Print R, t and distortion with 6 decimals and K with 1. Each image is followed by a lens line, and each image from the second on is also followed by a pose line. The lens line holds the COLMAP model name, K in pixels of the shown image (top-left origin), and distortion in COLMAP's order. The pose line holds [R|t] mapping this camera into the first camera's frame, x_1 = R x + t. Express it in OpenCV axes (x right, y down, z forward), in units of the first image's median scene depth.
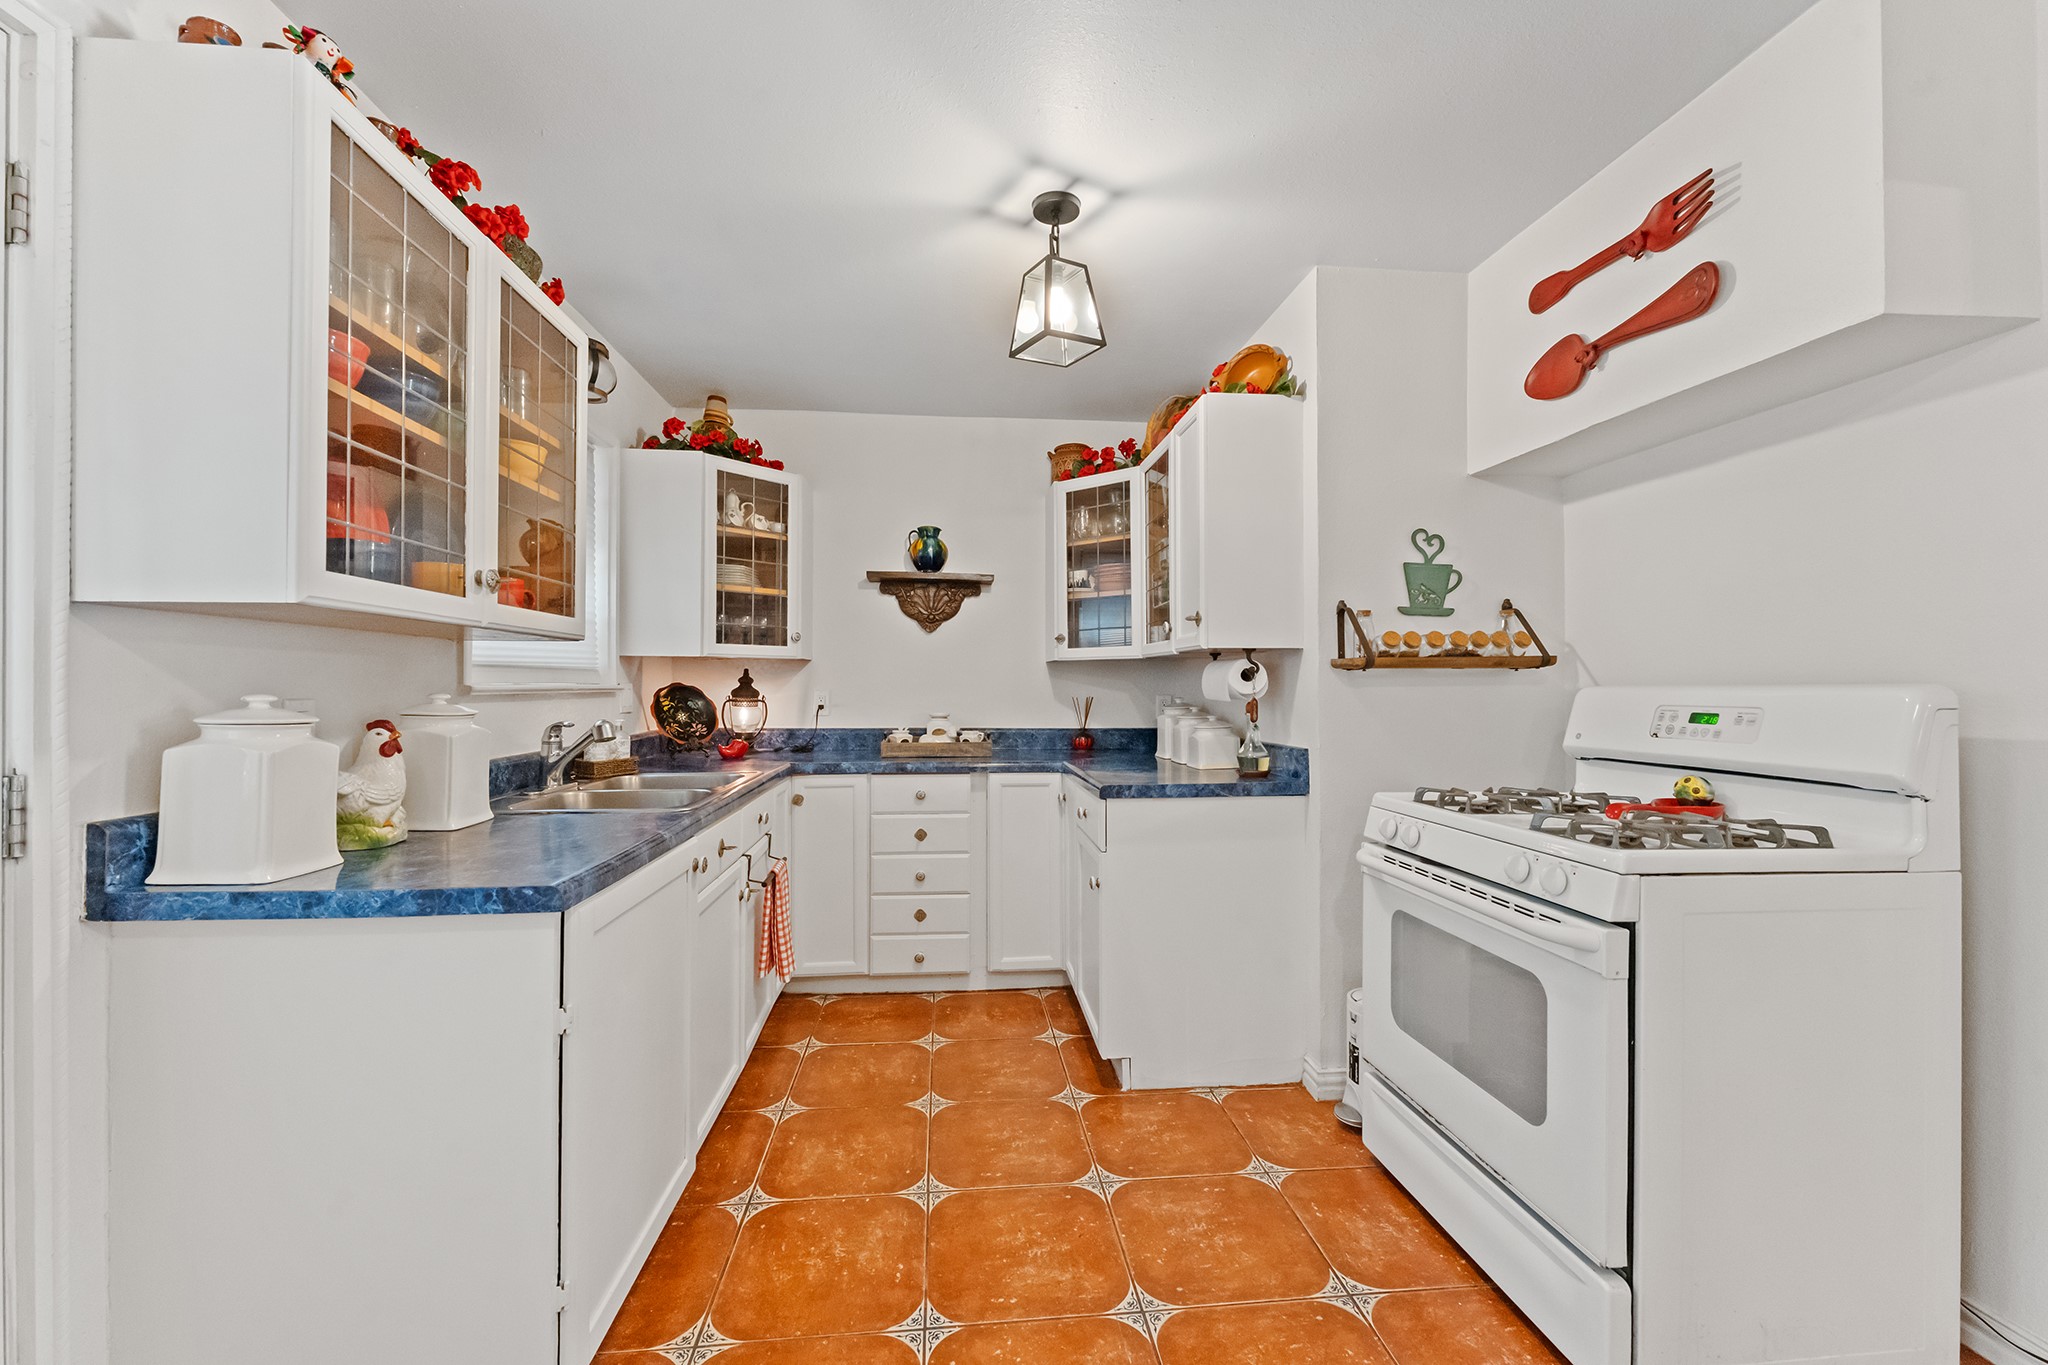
lens RADIAL K [[822.7, 0, 1021.0], [0, 822.7, 674.6], [0, 0, 1]] dist [0.001654, -0.000052]
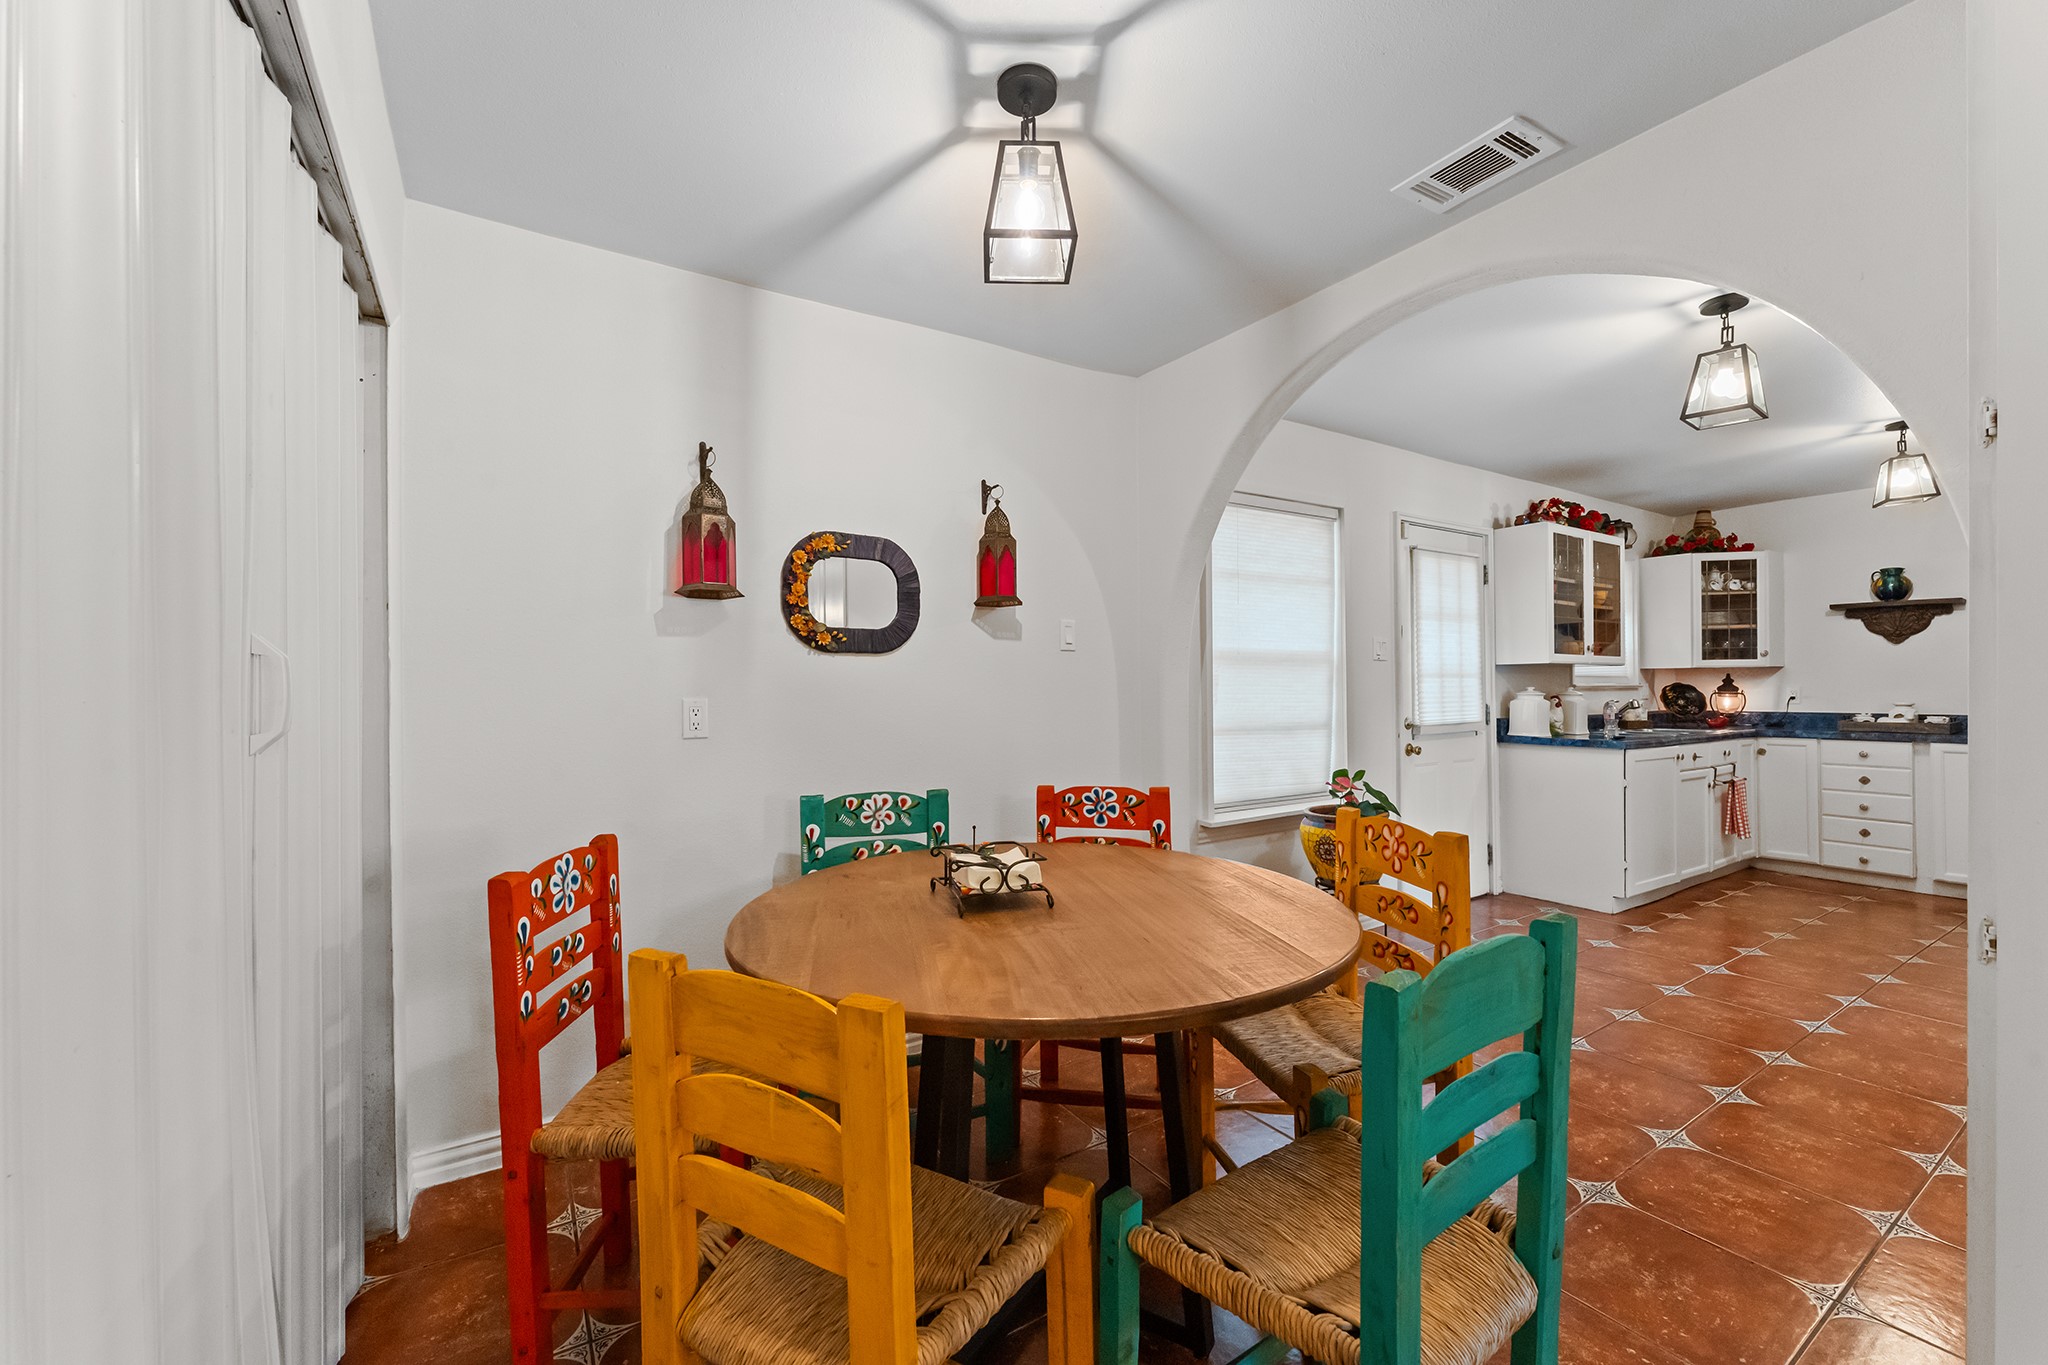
lens RADIAL K [[809.9, 0, 1018.5], [0, 809.9, 685.0], [0, 0, 1]] dist [-0.002253, -0.000358]
pose [[0.450025, -0.006923, -0.892989, 0.482758], [0.016543, 0.999863, 0.000585, -0.009233], [0.892862, -0.015036, 0.450078, -1.016423]]
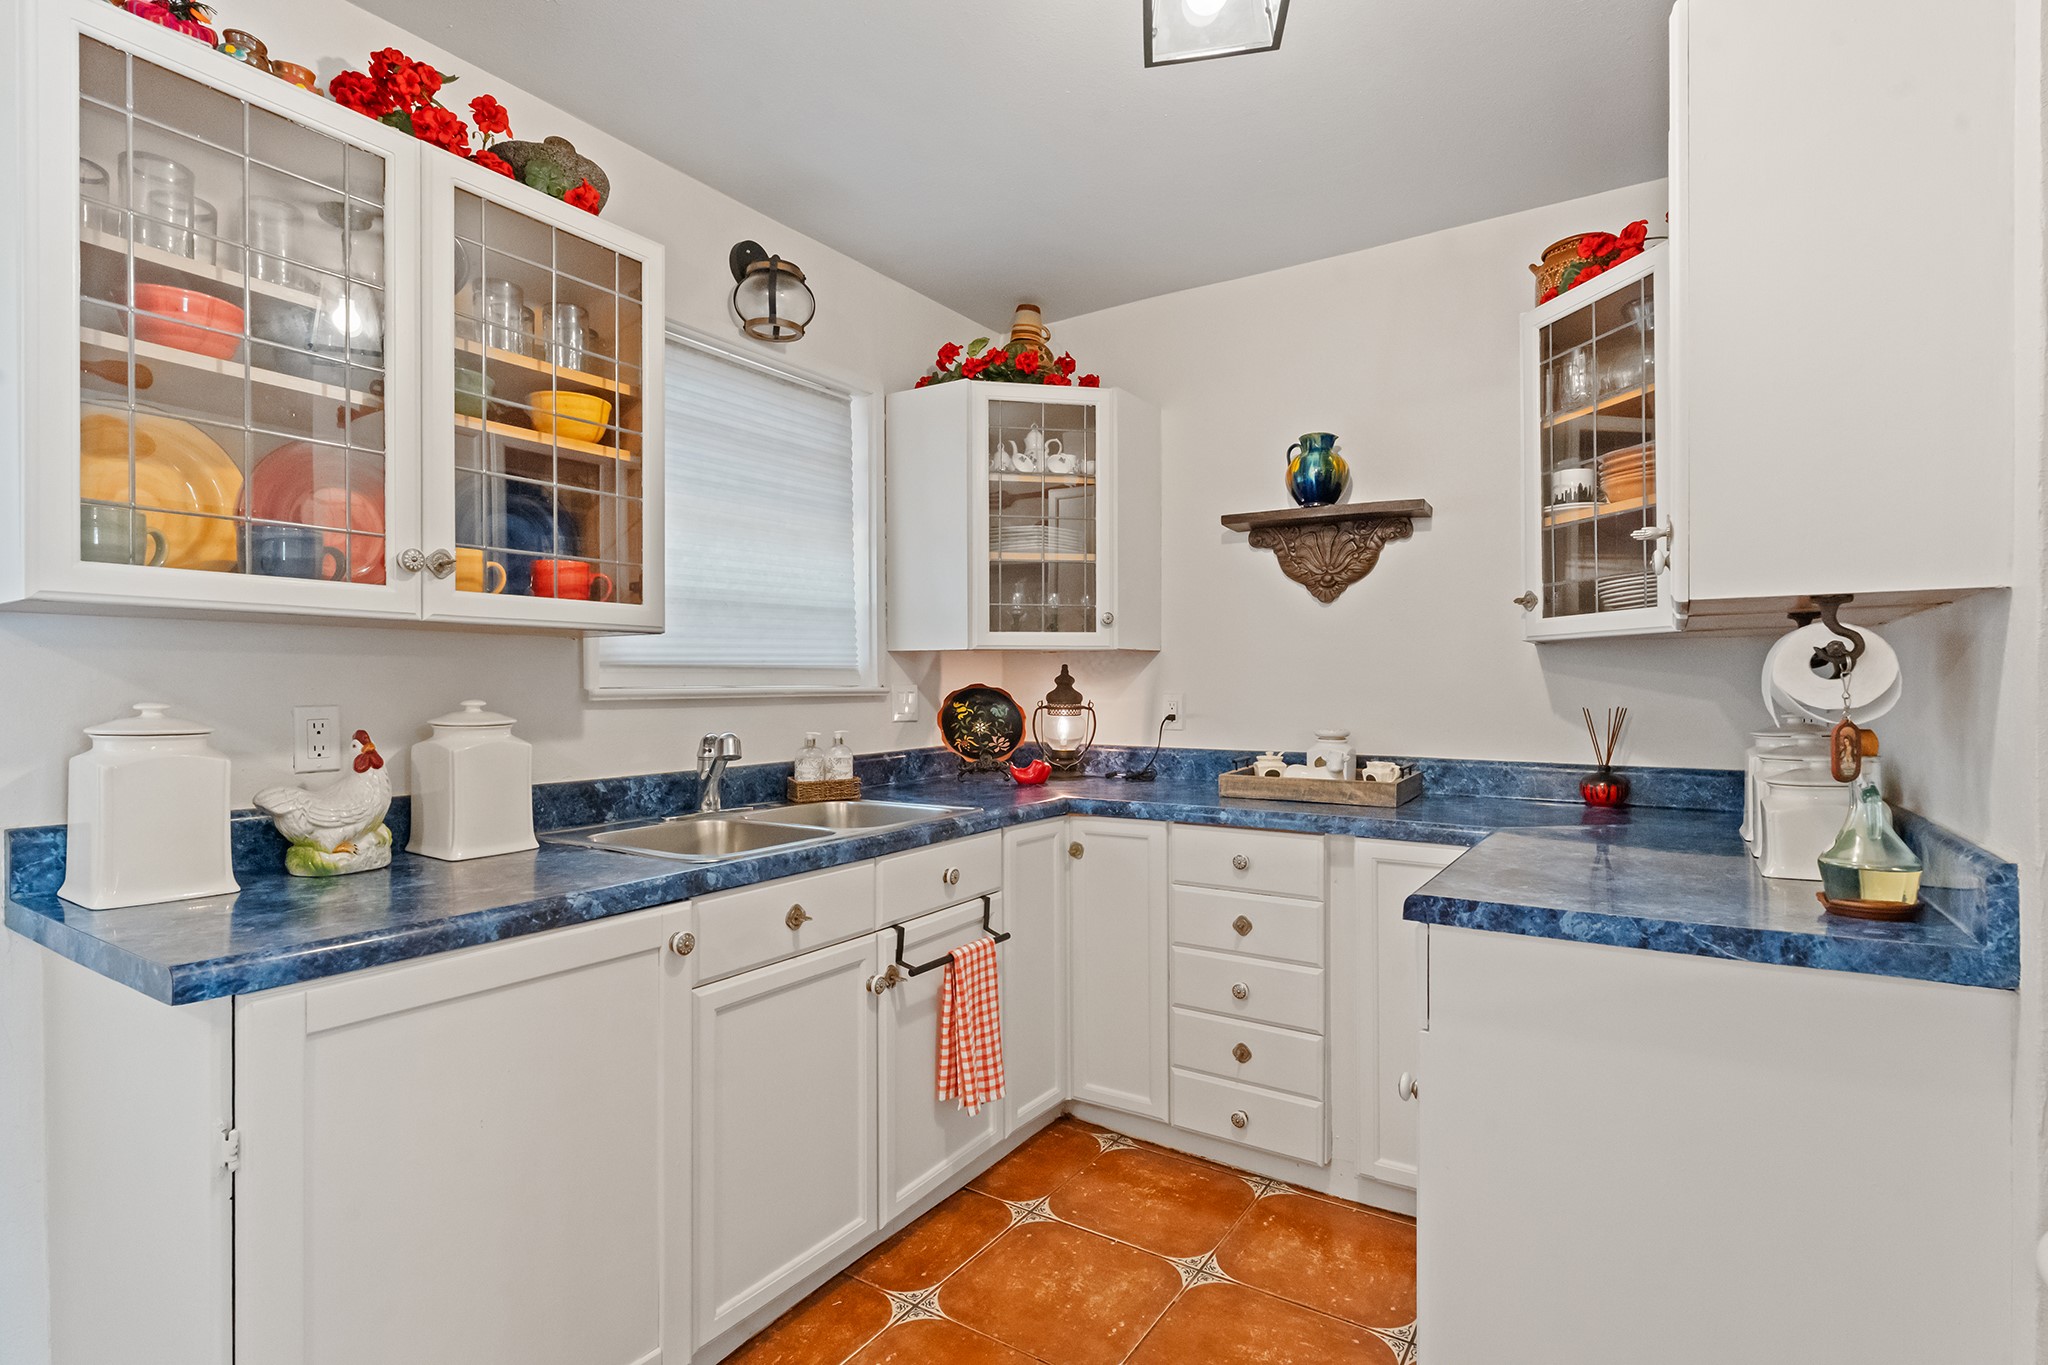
lens RADIAL K [[998.1, 0, 1022.1], [0, 998.1, 689.2], [0, 0, 1]] dist [-0.001879, -0.000486]
pose [[0.780598, 0.000626, -0.625033, 0.209033], [0.011148, 0.999827, 0.014923, 0.001402], [0.624934, -0.018616, 0.780456, 0.286714]]
